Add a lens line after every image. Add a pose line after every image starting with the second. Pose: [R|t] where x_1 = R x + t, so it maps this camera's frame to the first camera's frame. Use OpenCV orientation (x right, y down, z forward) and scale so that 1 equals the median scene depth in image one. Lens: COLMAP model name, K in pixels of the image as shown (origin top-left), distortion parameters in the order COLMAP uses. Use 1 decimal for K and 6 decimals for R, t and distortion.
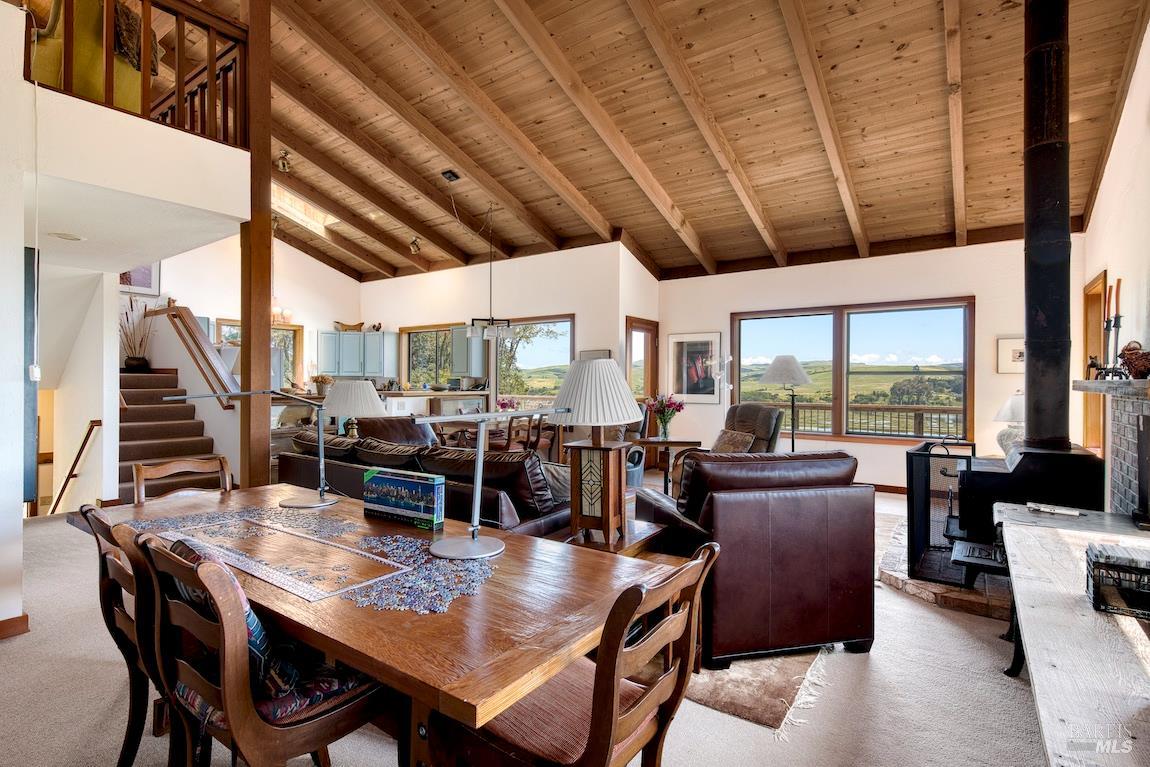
lens RADIAL K [[561.9, 0, 575.0], [0, 561.9, 383.5], [0, 0, 1]] dist [0.002552, 0.000212]
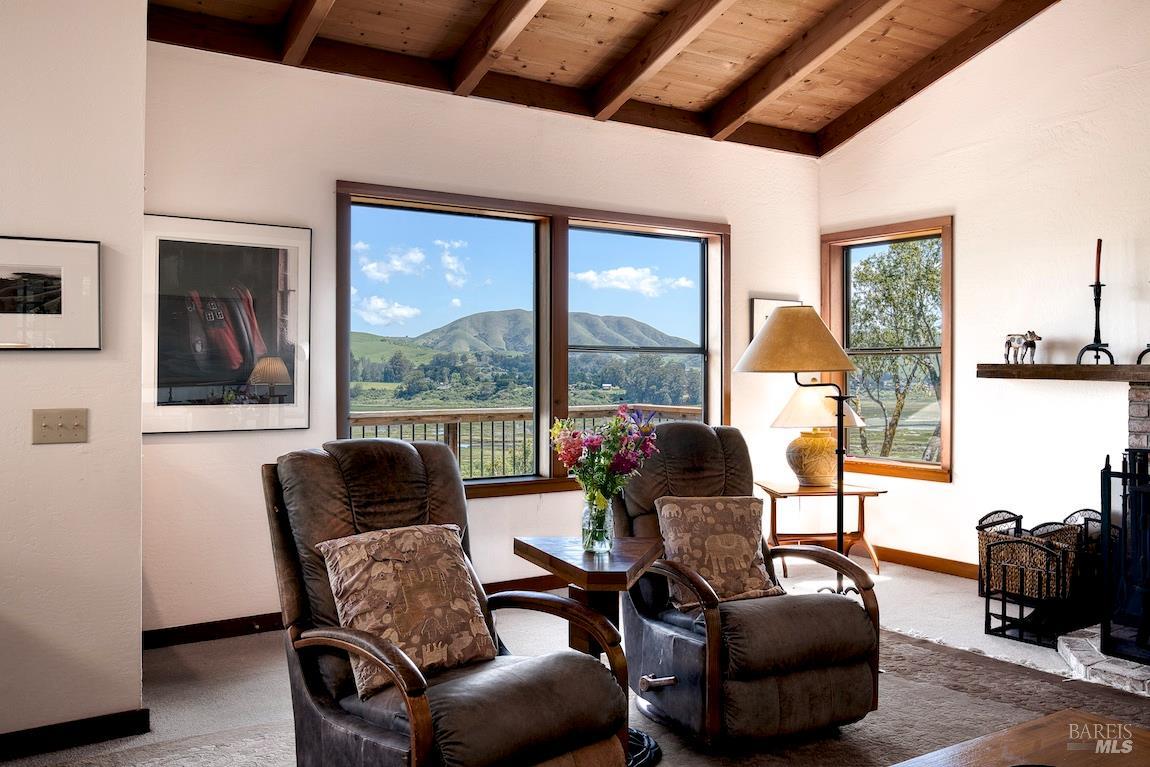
lens RADIAL K [[973.9, 0, 575.0], [0, 973.9, 383.5], [0, 0, 1]] dist [-0.029263, 0.001554]
pose [[0.337296, -0.018365, 0.941220, -0.295768], [0.004006, 0.999829, 0.018073, -0.003378], [-0.941390, -0.002325, 0.337311, 0.670453]]
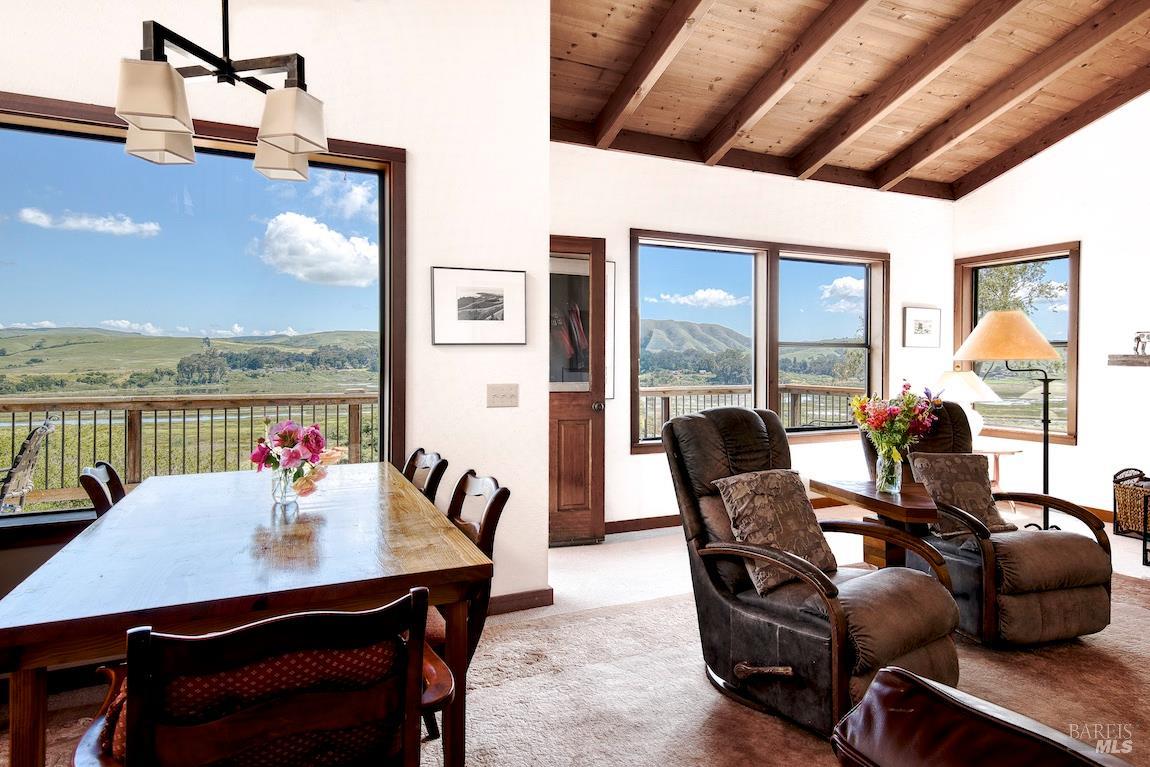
lens RADIAL K [[647.0, 0, 575.0], [0, 647.0, 383.5], [0, 0, 1]] dist [0.047491, -0.031981]
pose [[0.481194, -0.035021, 0.875914, -0.320111], [0.002163, 0.999246, 0.038763, -0.001790], [-0.876611, -0.016758, 0.480907, 0.787369]]
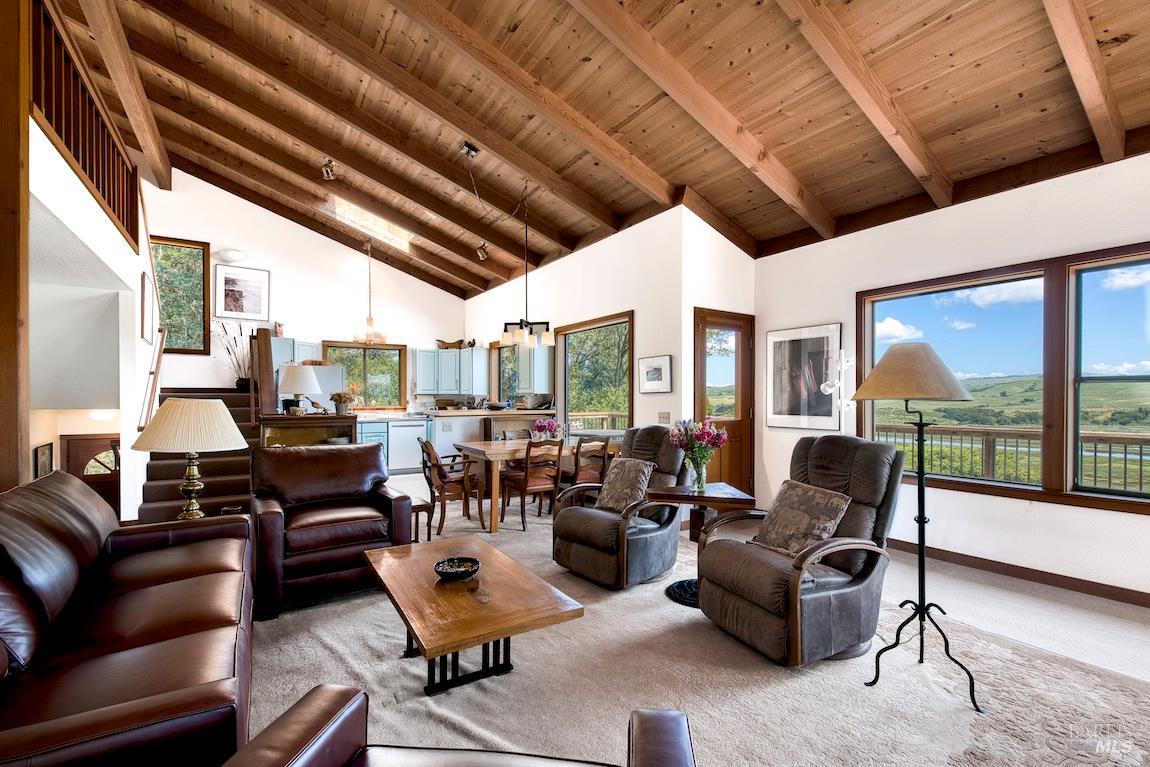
lens RADIAL K [[503.4, 0, 587.9], [0, 503.4, 400.1], [0, 0, 1]] dist [0.010395, -0.010459]
pose [[0.940536, -0.005083, -0.339656, 0.187035], [0.004716, 0.999987, -0.001906, 0.000223], [0.339662, 0.000191, 0.940548, 0.352024]]
